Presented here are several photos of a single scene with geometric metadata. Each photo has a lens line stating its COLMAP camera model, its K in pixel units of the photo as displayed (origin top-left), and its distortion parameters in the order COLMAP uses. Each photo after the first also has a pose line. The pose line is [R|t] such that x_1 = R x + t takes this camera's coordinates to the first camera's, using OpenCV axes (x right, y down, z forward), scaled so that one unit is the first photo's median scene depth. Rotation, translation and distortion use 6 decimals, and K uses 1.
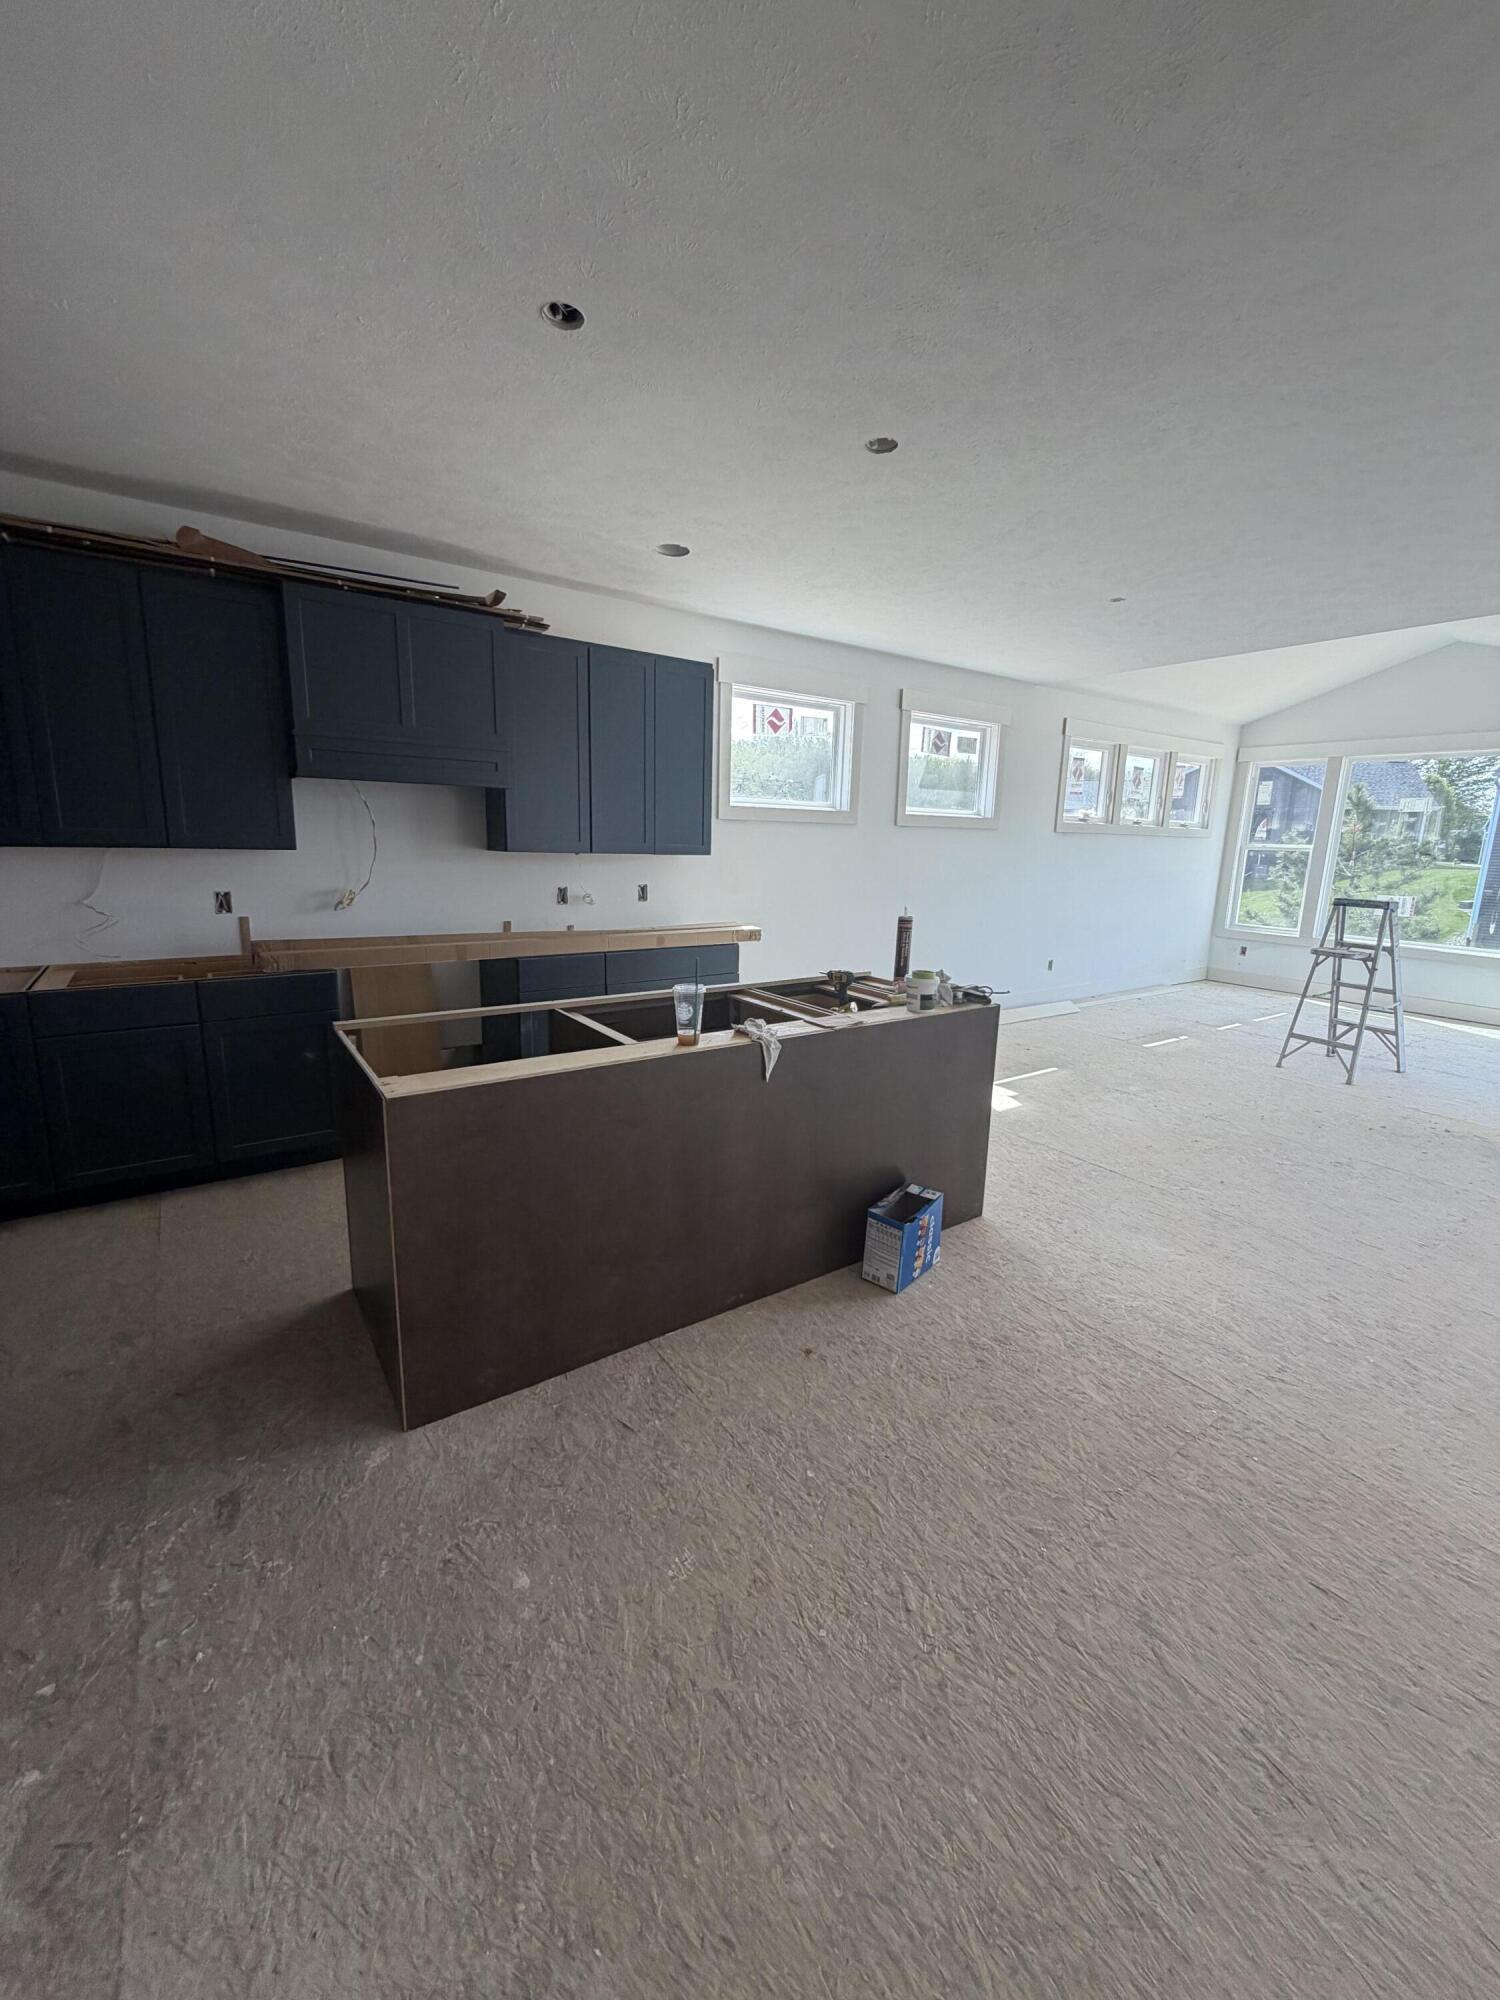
lens RADIAL K [[796.2, 0, 749.6], [0, 796.2, 992.6], [0, 0, 1]] dist [-0.000246, 0.000173]
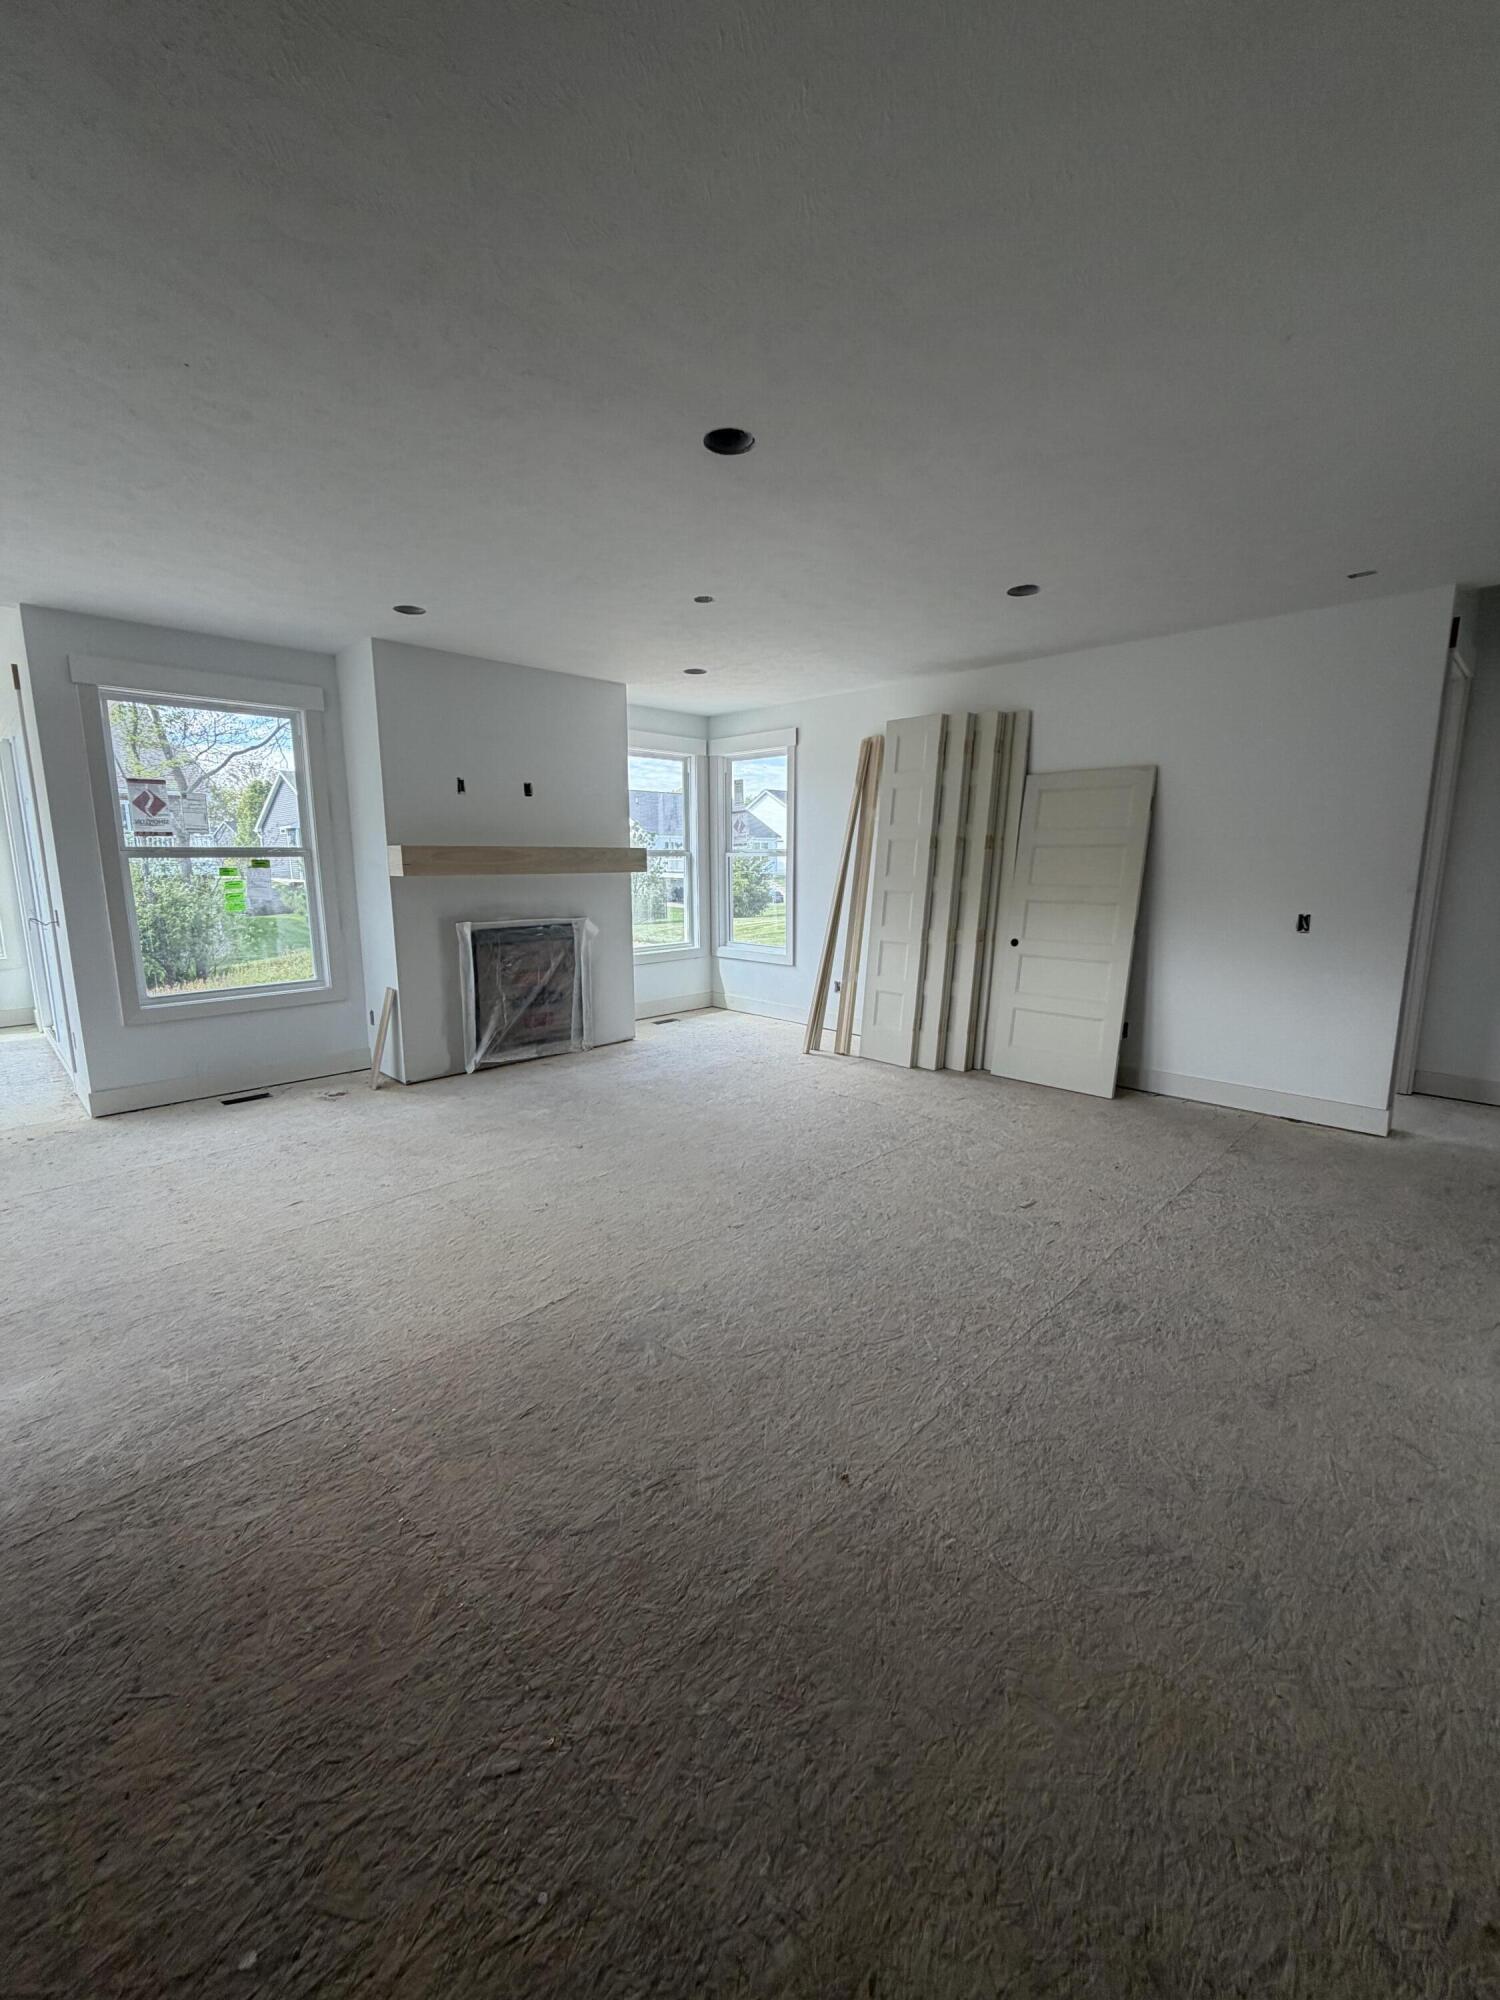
lens RADIAL K [[796.2, 0, 751.6], [0, 796.2, 1000.5], [0, 0, 1]] dist [-0.000246, 0.000173]
pose [[-0.184607, -0.201457, 0.961944, -0.300531], [0.188225, 0.953402, 0.235790, -0.083797], [-0.964620, 0.224590, -0.138085, 0.441869]]
